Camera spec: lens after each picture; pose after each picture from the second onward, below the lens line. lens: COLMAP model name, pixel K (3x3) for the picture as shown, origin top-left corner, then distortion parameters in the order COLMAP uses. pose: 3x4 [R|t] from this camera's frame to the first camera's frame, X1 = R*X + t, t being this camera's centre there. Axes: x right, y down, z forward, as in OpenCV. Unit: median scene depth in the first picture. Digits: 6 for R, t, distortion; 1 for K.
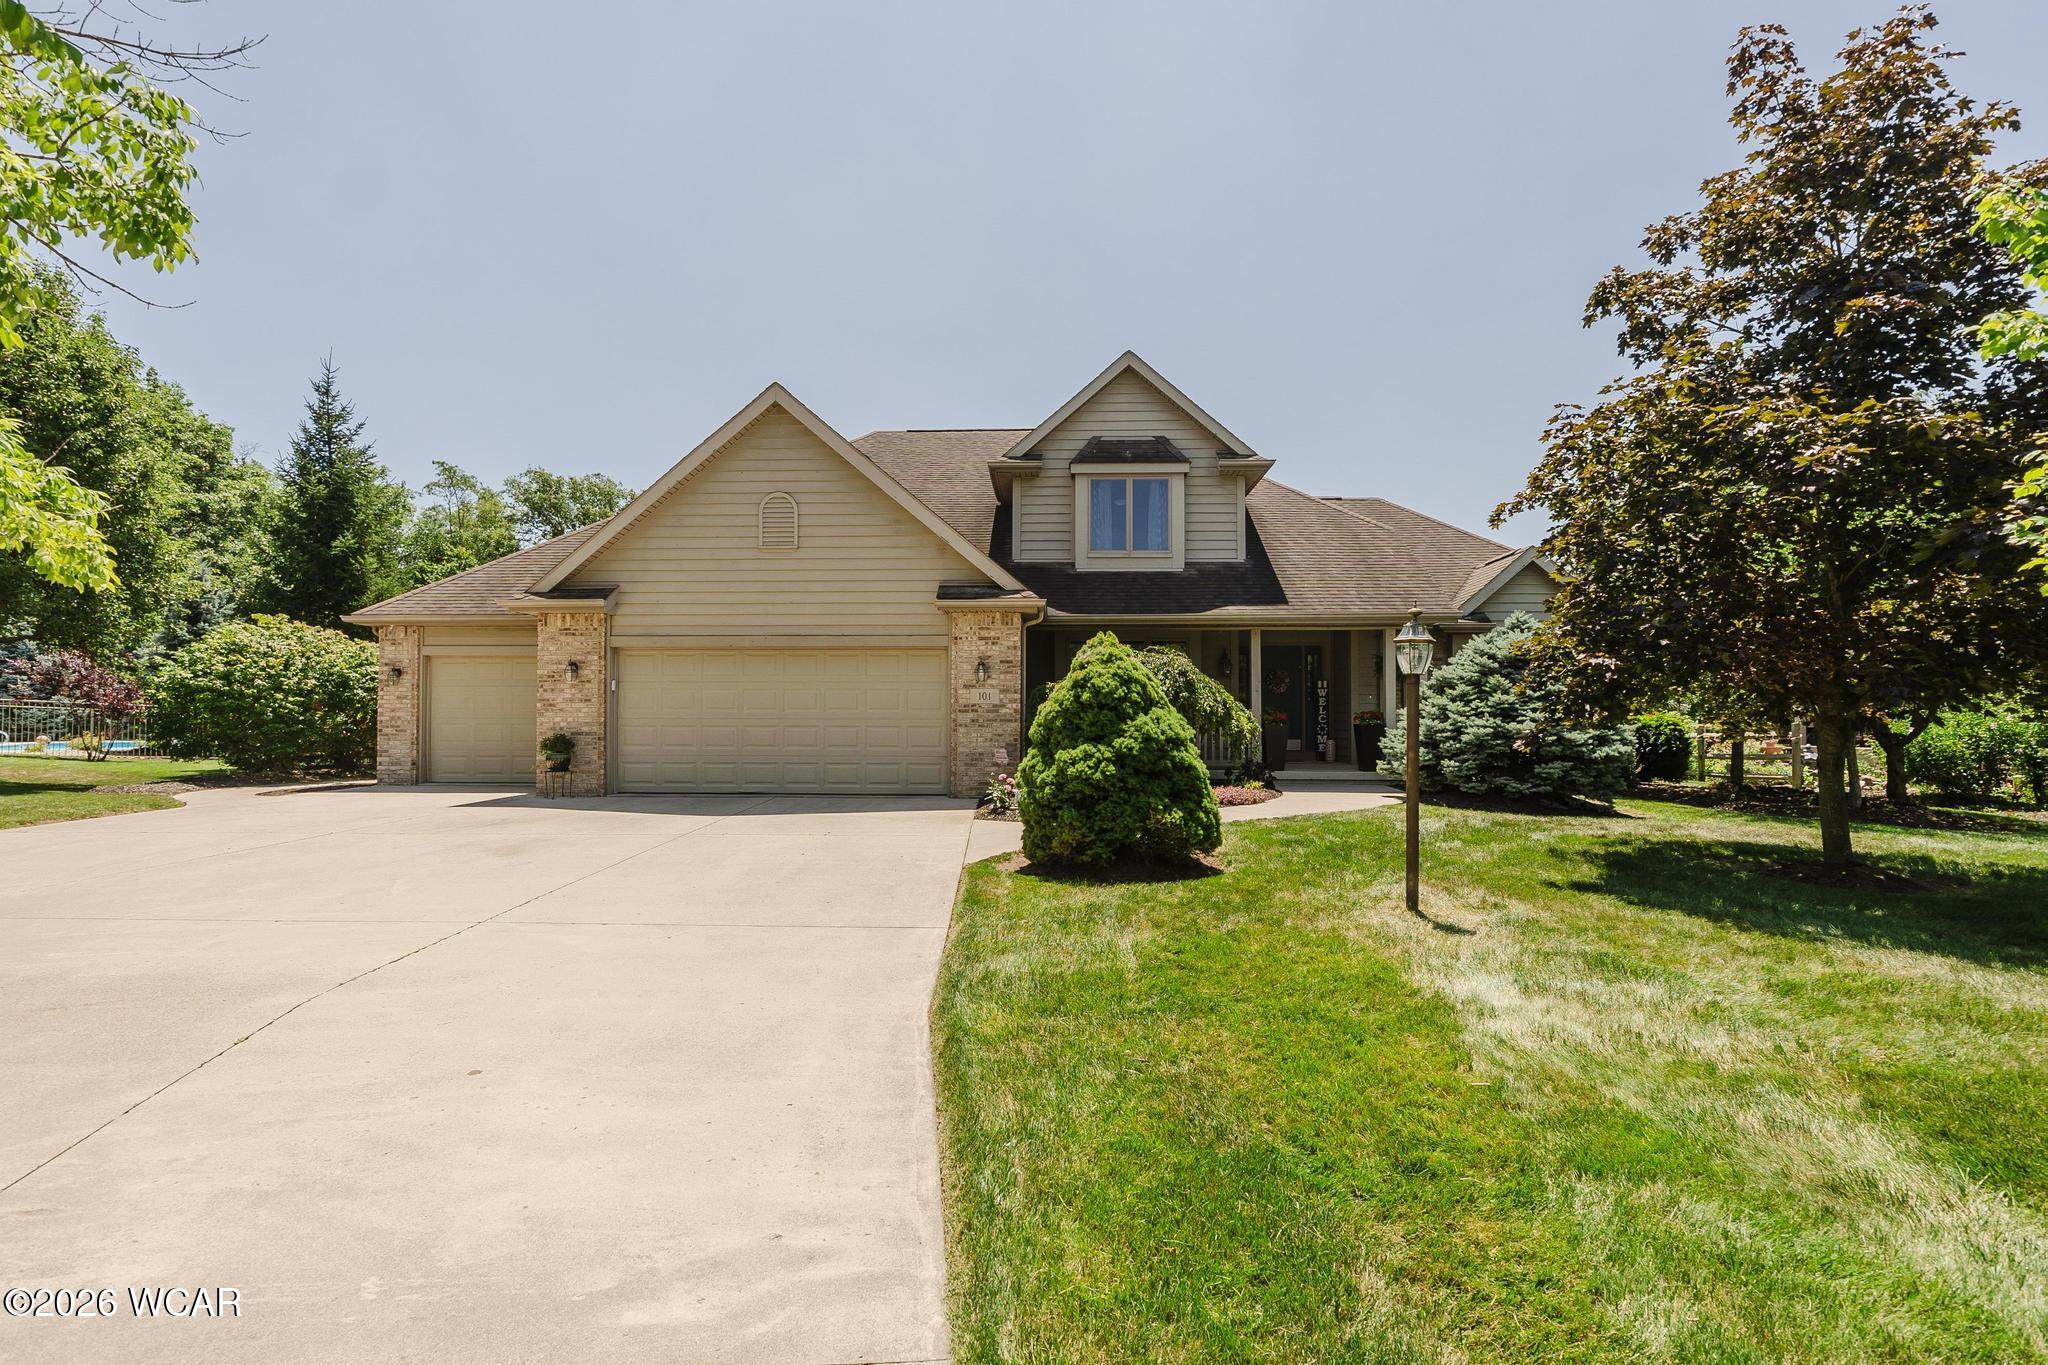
lens RADIAL K [[938.9, 0, 1021.1], [0, 938.9, 737.1], [0, 0, 1]] dist [0.001415, -0.000009]
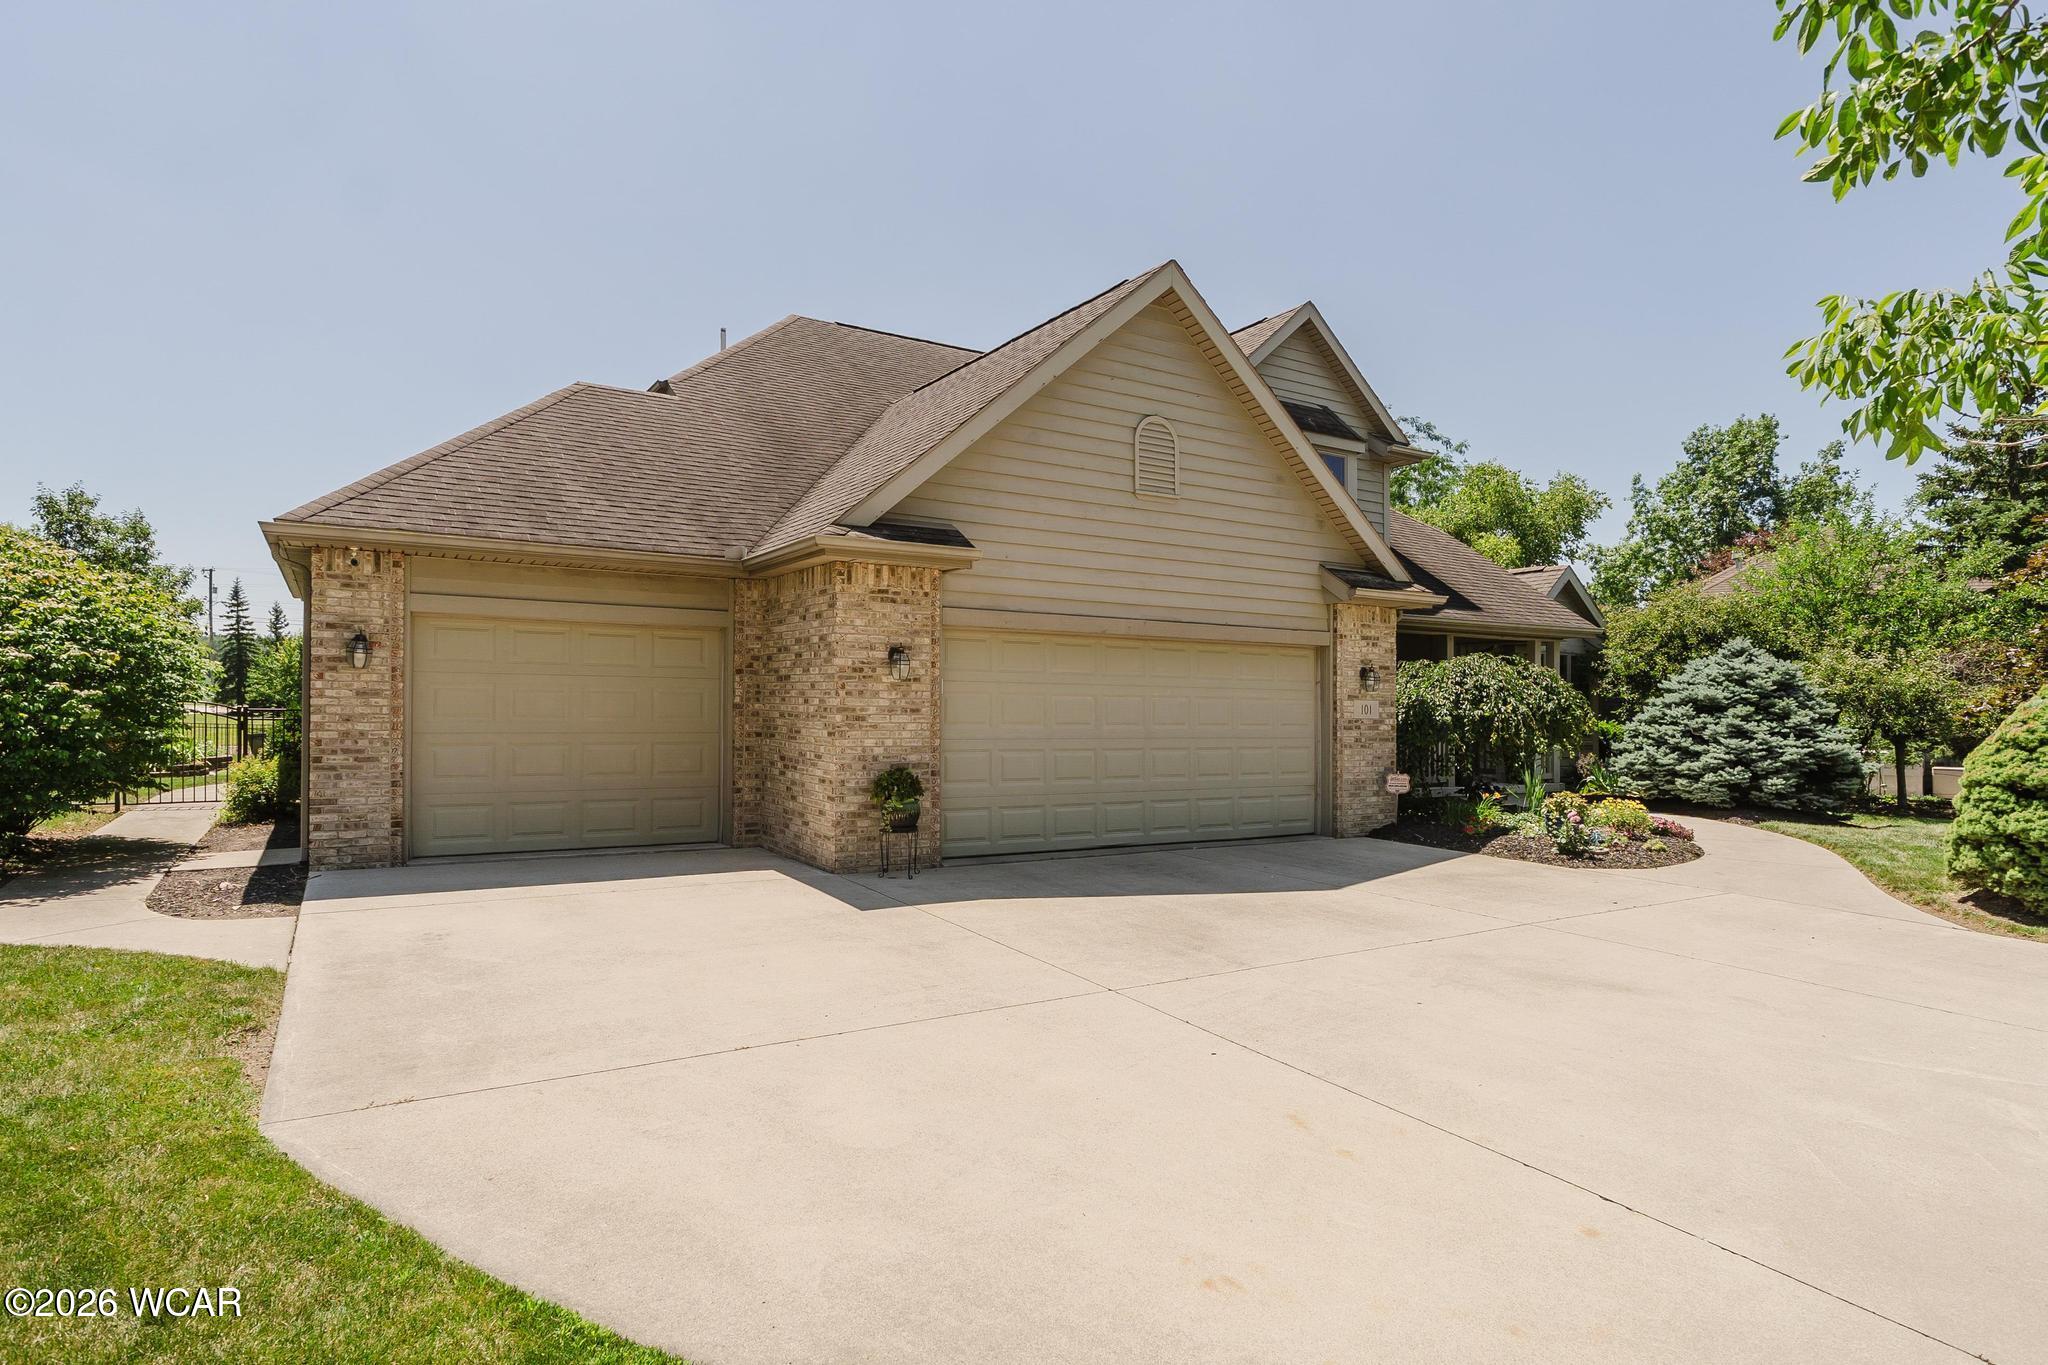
lens RADIAL K [[1101.3, 0, 1025.0], [0, 1101.3, 711.9], [0, 0, 1]] dist [-0.000826, -0.000329]
pose [[0.831463, 0.005568, 0.555553, -0.791836], [-0.002608, 0.999978, -0.006118, -0.034600], [-0.555574, 0.003638, 0.831459, 0.370217]]
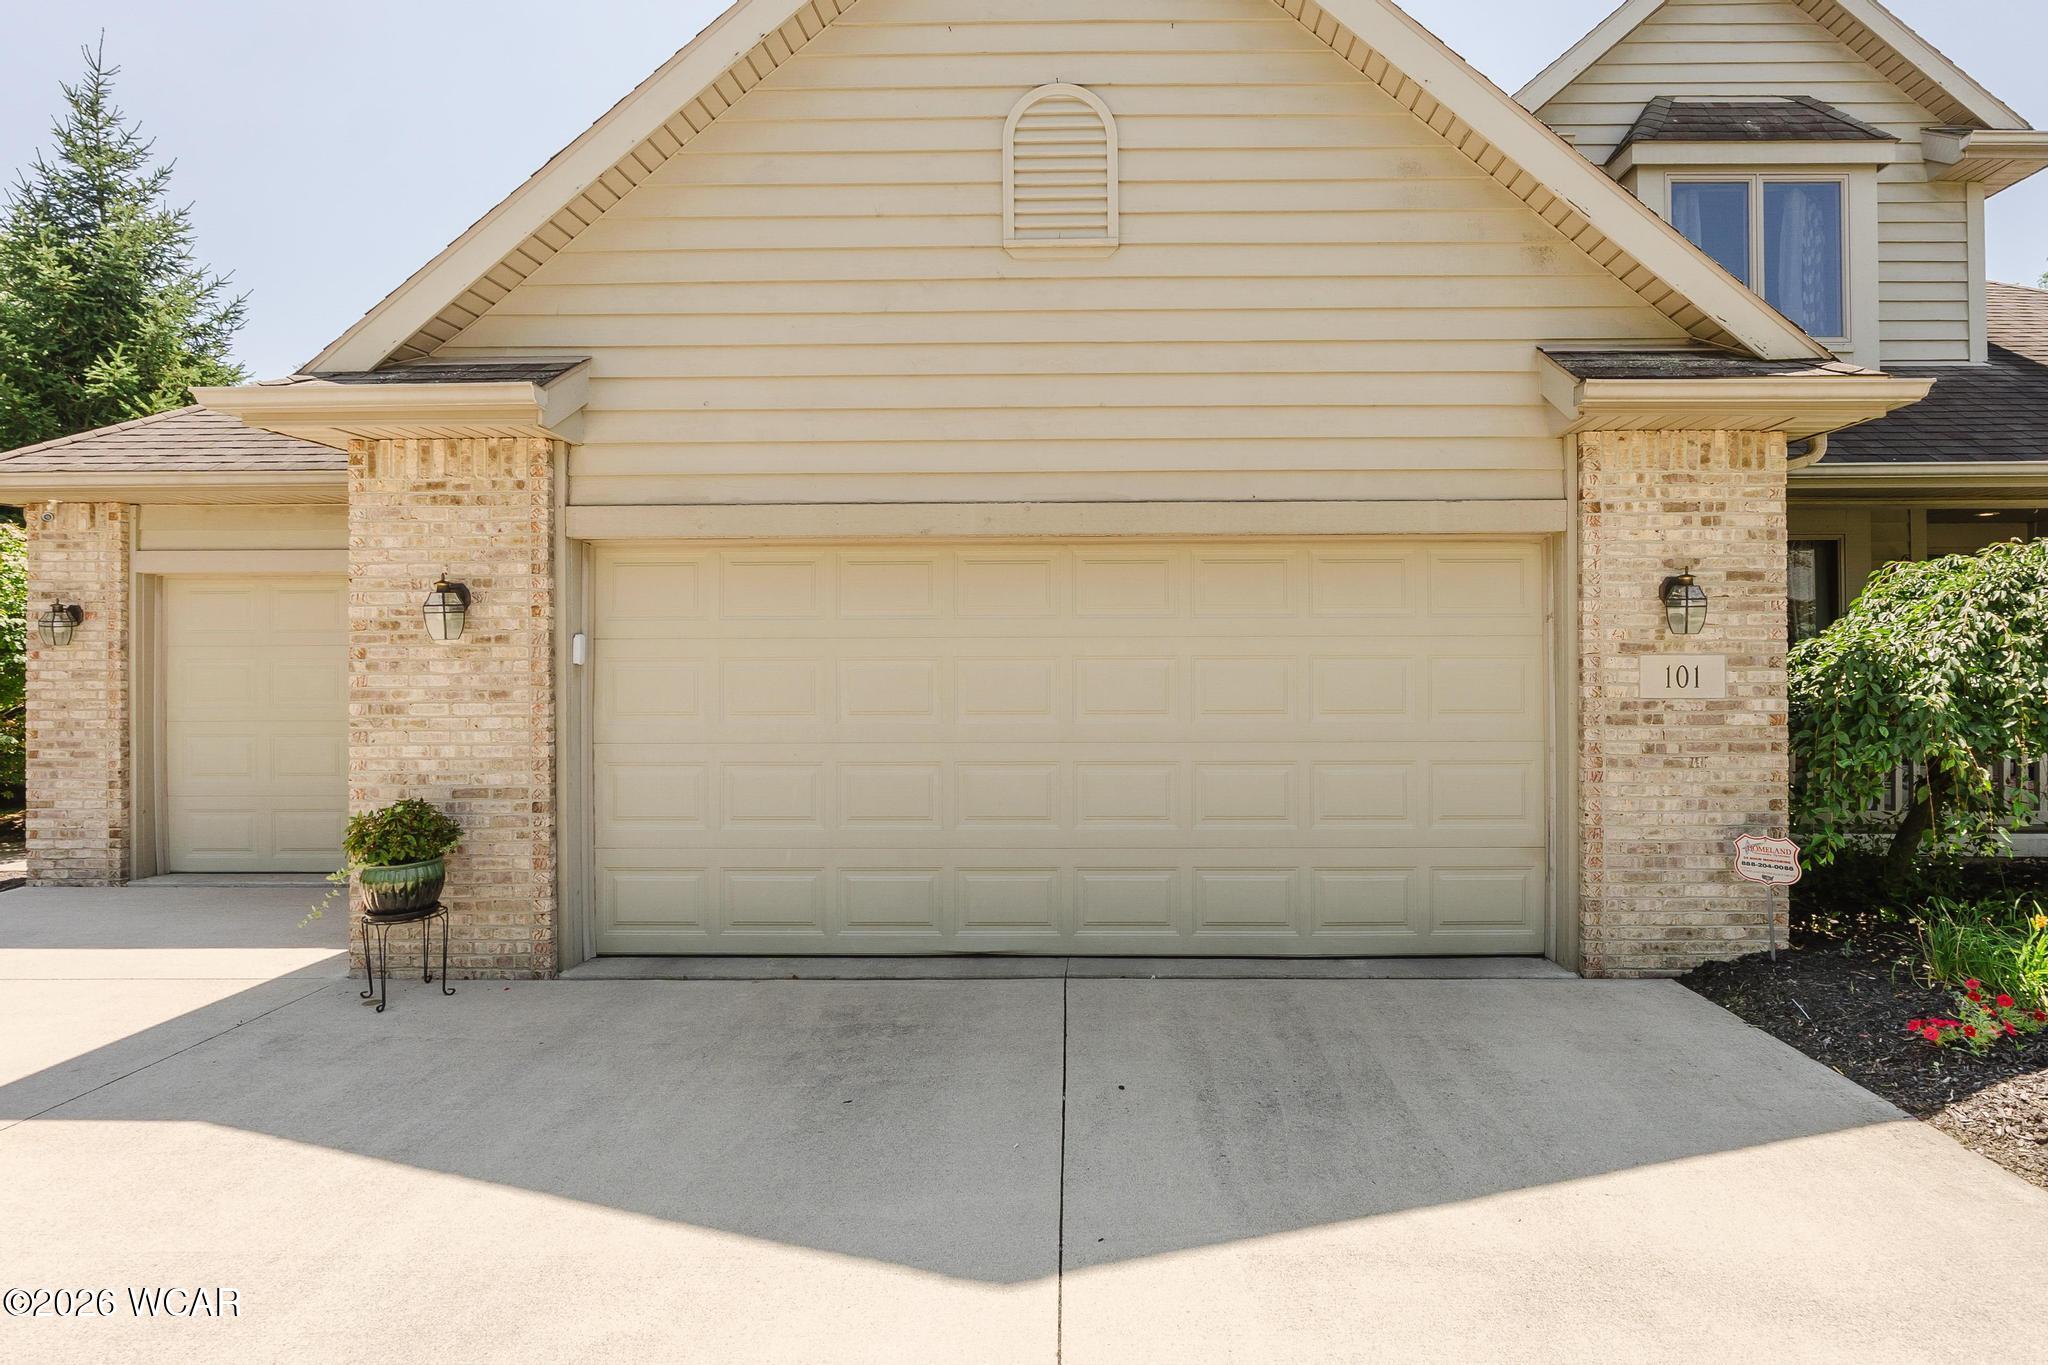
lens RADIAL K [[994.5, 0, 1112.1], [0, 994.5, 676.9], [0, 0, 1]] dist [-0.002592, 0.000099]
pose [[0.999593, -0.006907, 0.027692, -0.250140], [0.006897, 0.999976, 0.000438, -0.044525], [-0.027694, -0.000247, 0.999616, 0.634457]]
